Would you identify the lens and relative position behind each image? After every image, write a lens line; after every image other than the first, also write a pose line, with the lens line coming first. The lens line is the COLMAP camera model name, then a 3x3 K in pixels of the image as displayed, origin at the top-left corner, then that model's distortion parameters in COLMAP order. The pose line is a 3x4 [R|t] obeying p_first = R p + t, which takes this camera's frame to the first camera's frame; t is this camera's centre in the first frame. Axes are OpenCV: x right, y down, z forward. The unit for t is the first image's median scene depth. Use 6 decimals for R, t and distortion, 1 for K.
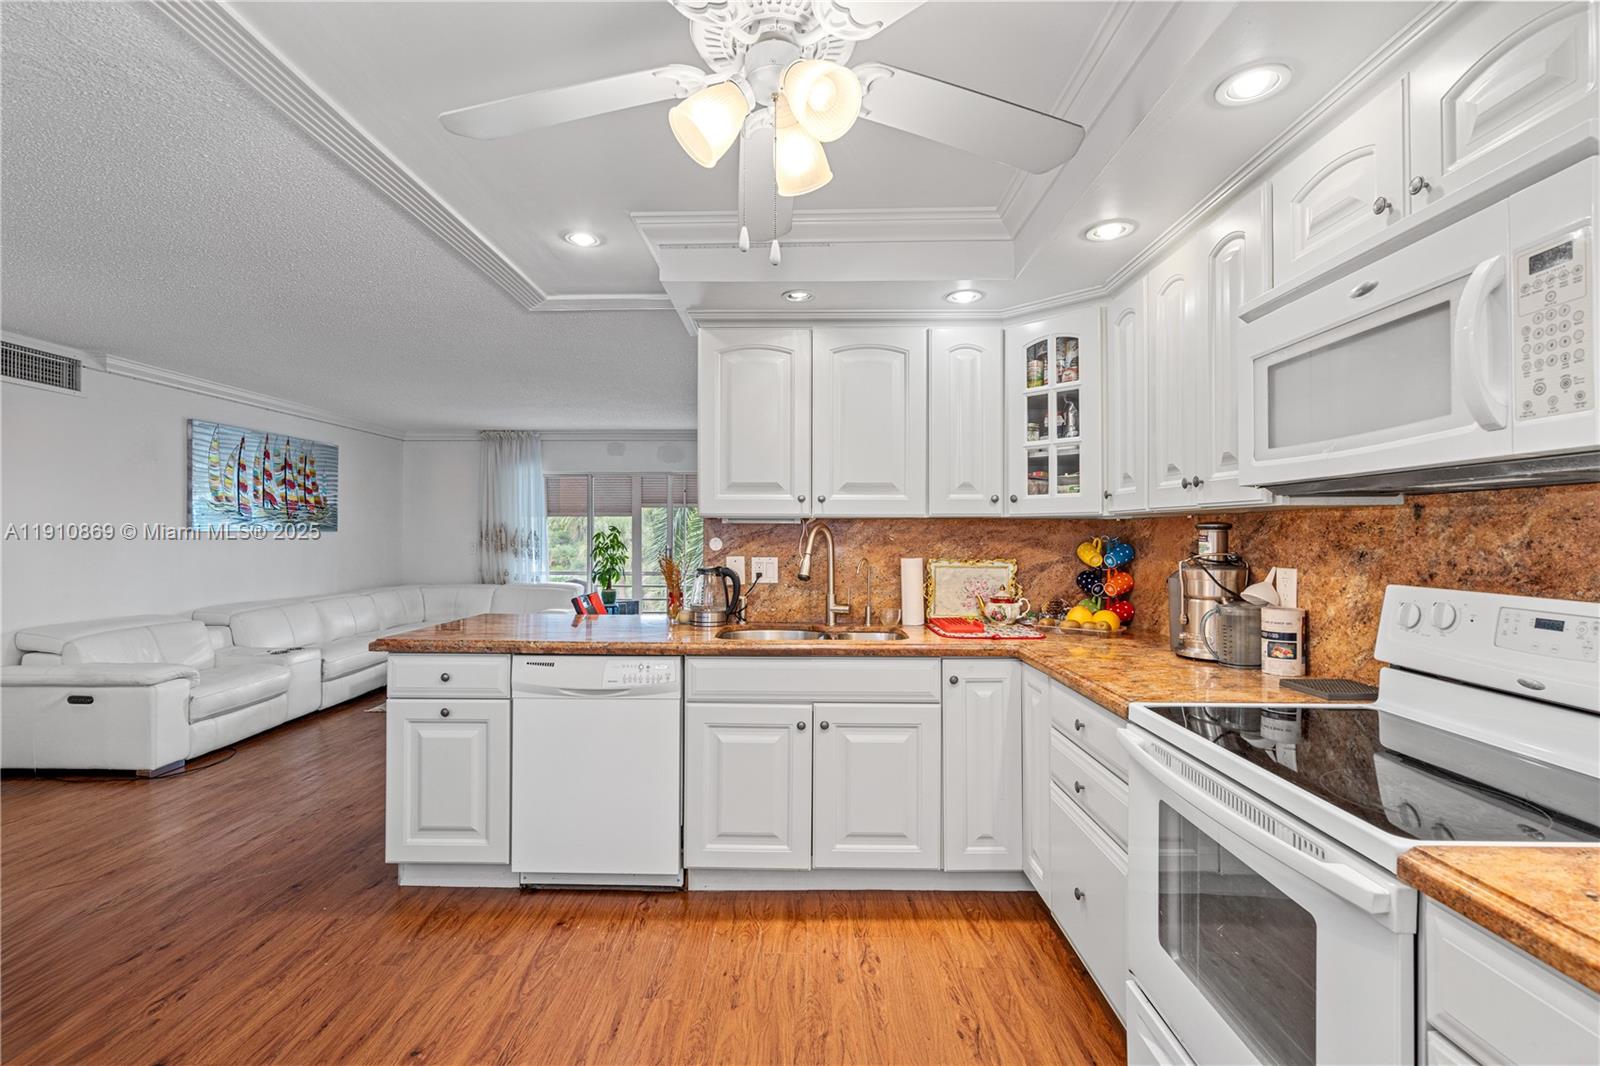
lens RADIAL K [[726.0, 0, 796.6], [0, 726.0, 529.8], [0, 0, 1]] dist [-0.000588, 0.000784]
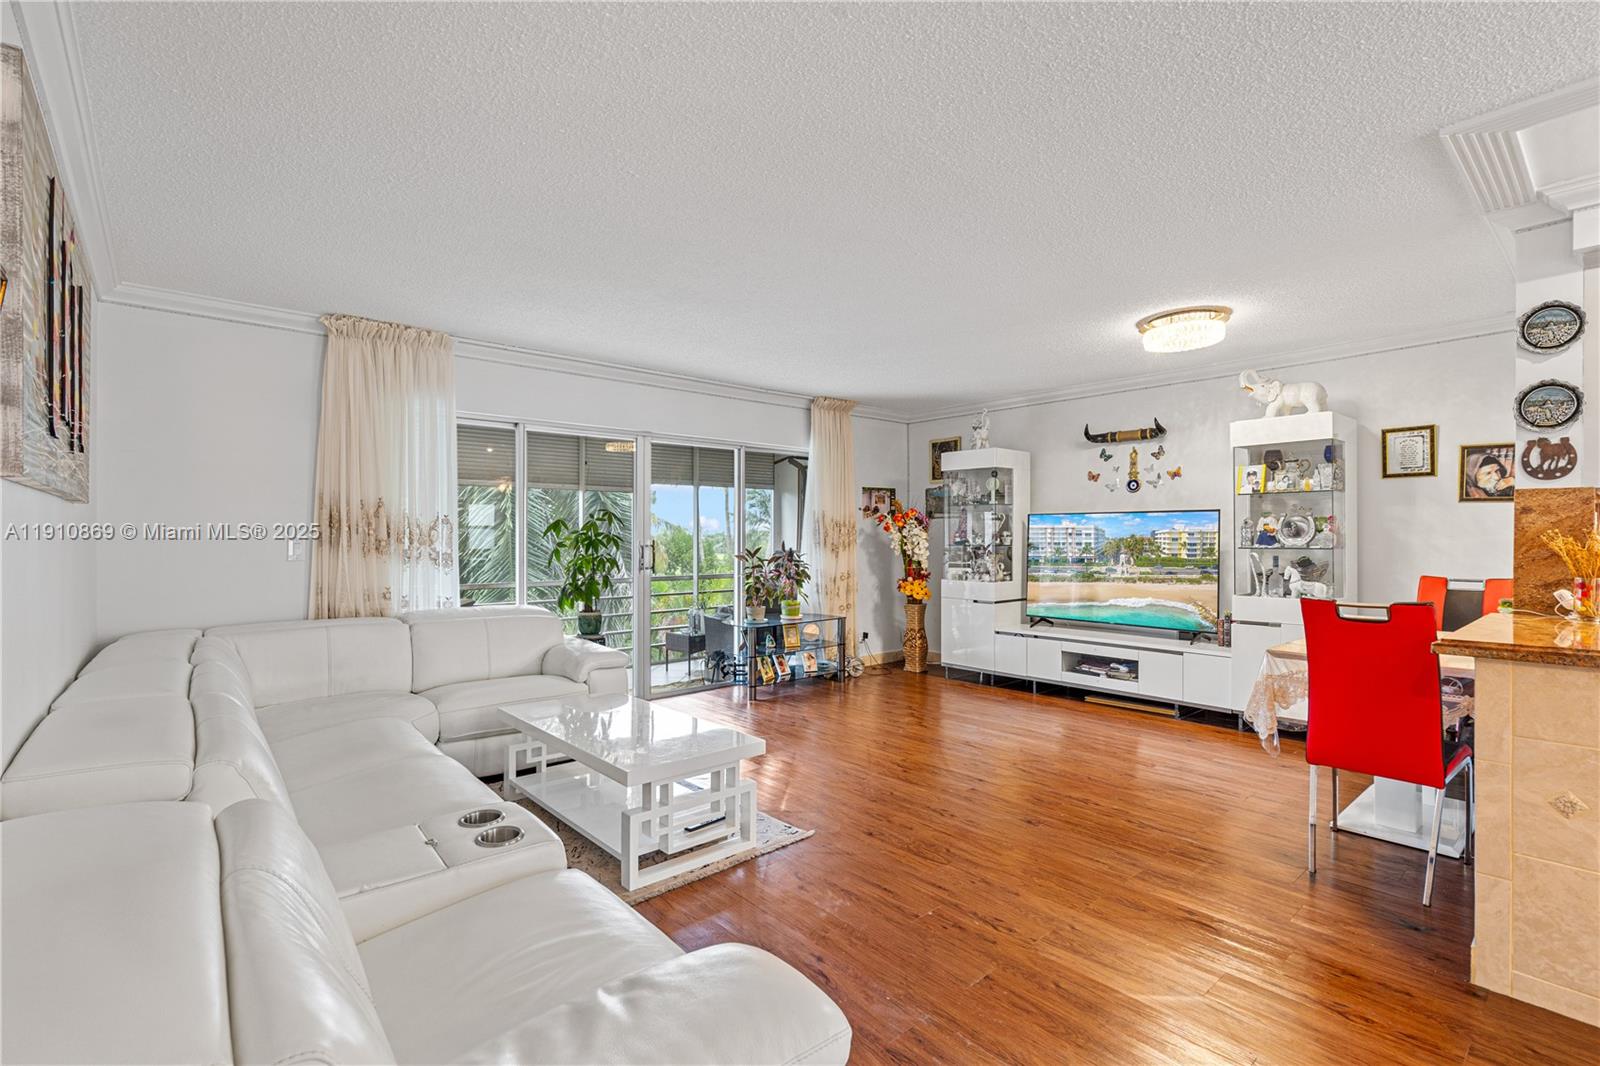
lens RADIAL K [[722.8, 0, 808.5], [0, 722.8, 537.3], [0, 0, 1]] dist [-0.001250, 0.000145]
pose [[0.737014, -0.001753, 0.675875, -0.683685], [-0.002244, 0.999985, 0.005041, 0.019429], [-0.675873, -0.005232, 0.736999, 0.532599]]
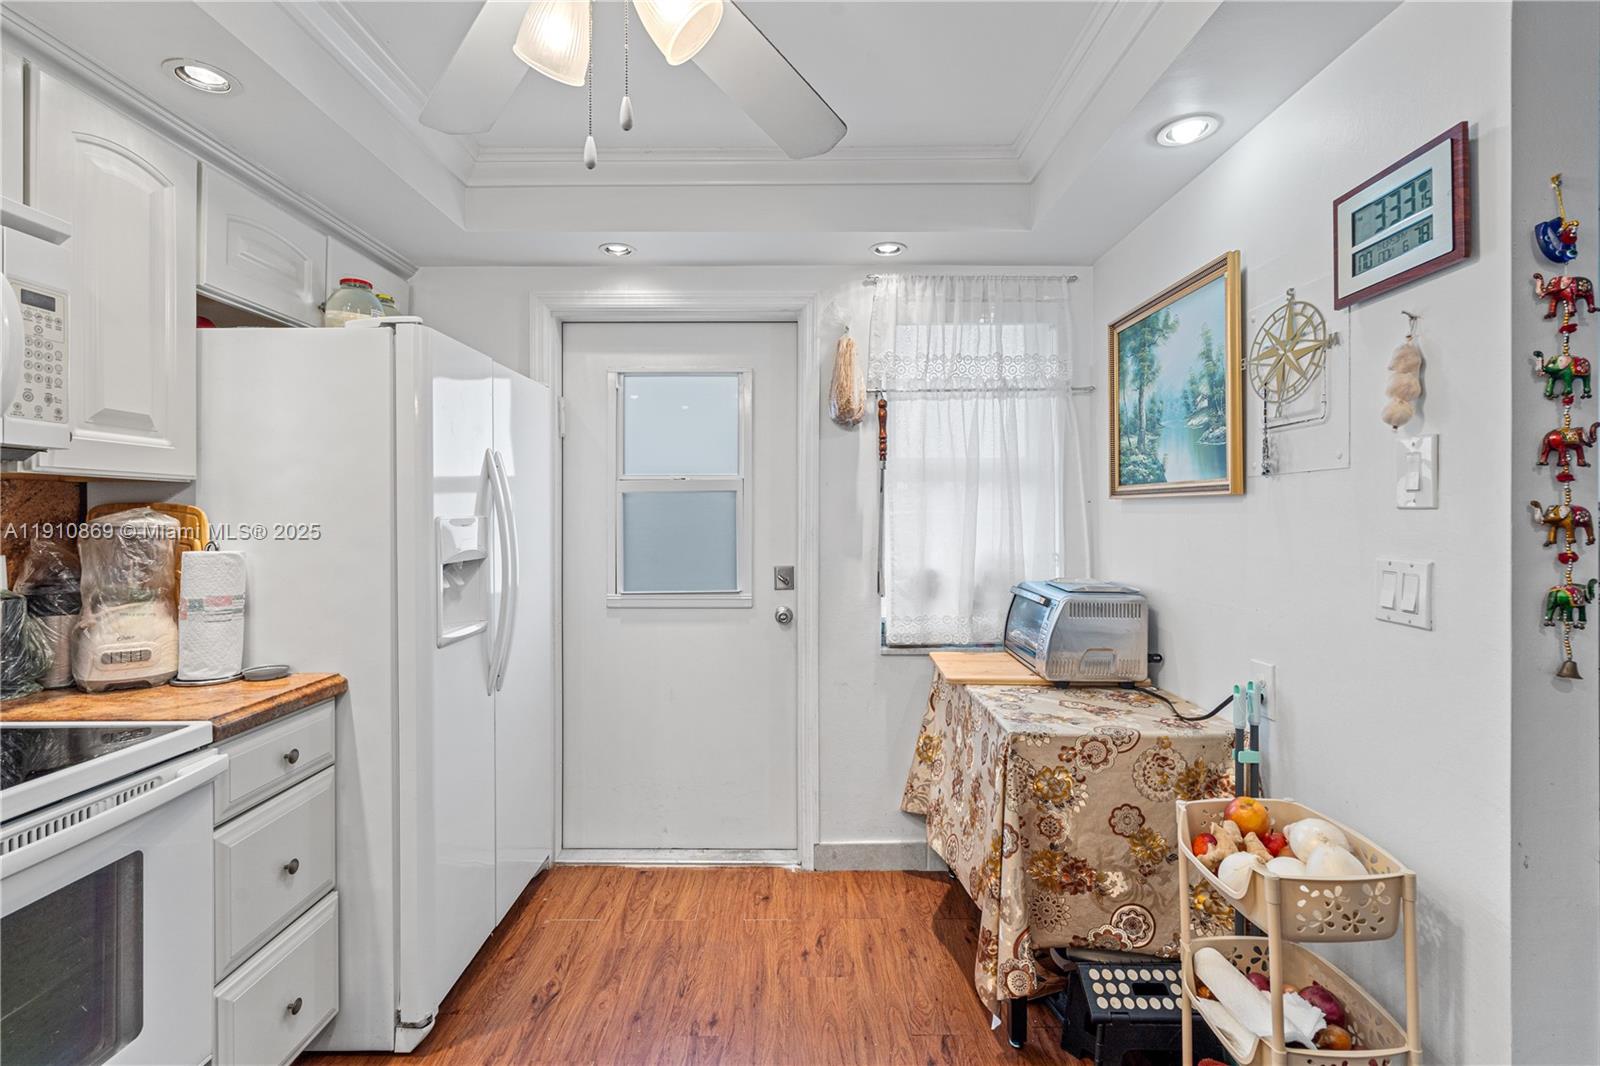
lens RADIAL K [[731.6, 0, 796.4], [0, 731.6, 517.5], [0, 0, 1]] dist [-0.002188, 0.000109]
pose [[-0.999946, -0.000221, -0.010414, -0.051872], [-0.000188, 0.999995, -0.003182, 0.003752], [0.010415, -0.003180, -0.999941, 0.376361]]
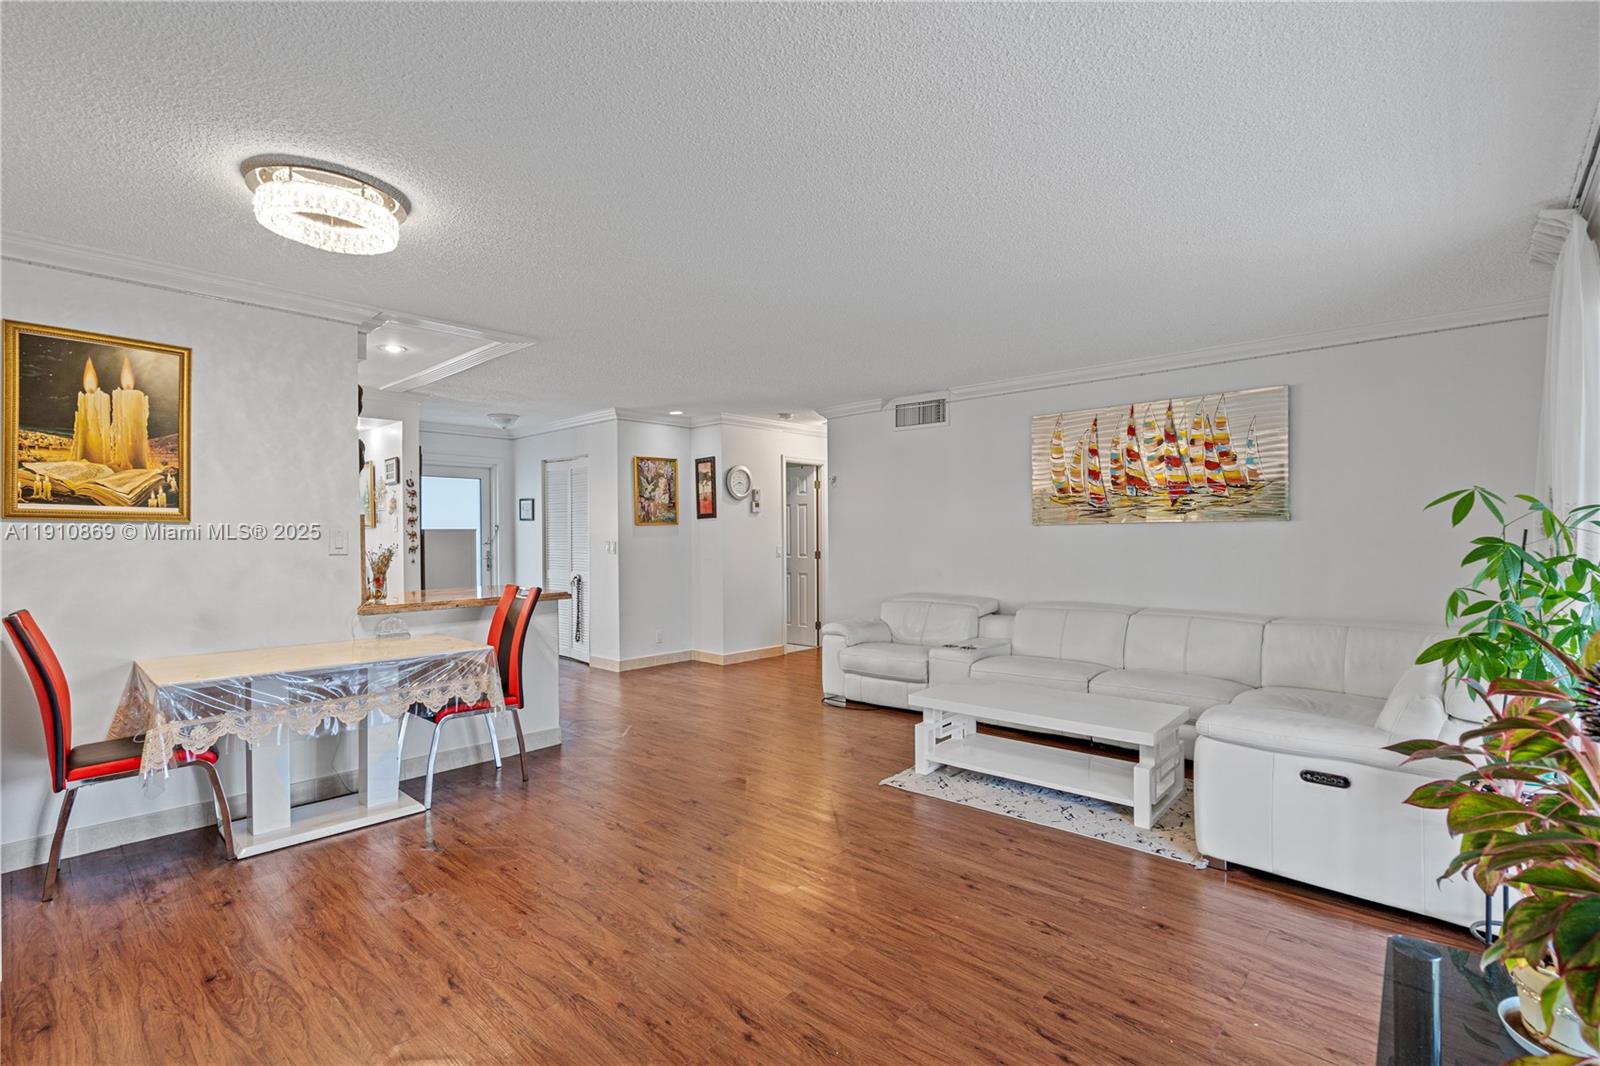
lens RADIAL K [[736.3, 0, 798.2], [0, 736.3, 541.4], [0, 0, 1]] dist [-0.001667, 0.000059]
pose [[-0.666758, 0.010625, -0.745199, 0.150690], [0.010448, 0.999933, 0.004909, 0.014460], [0.745201, -0.004513, -0.666825, 1.249283]]
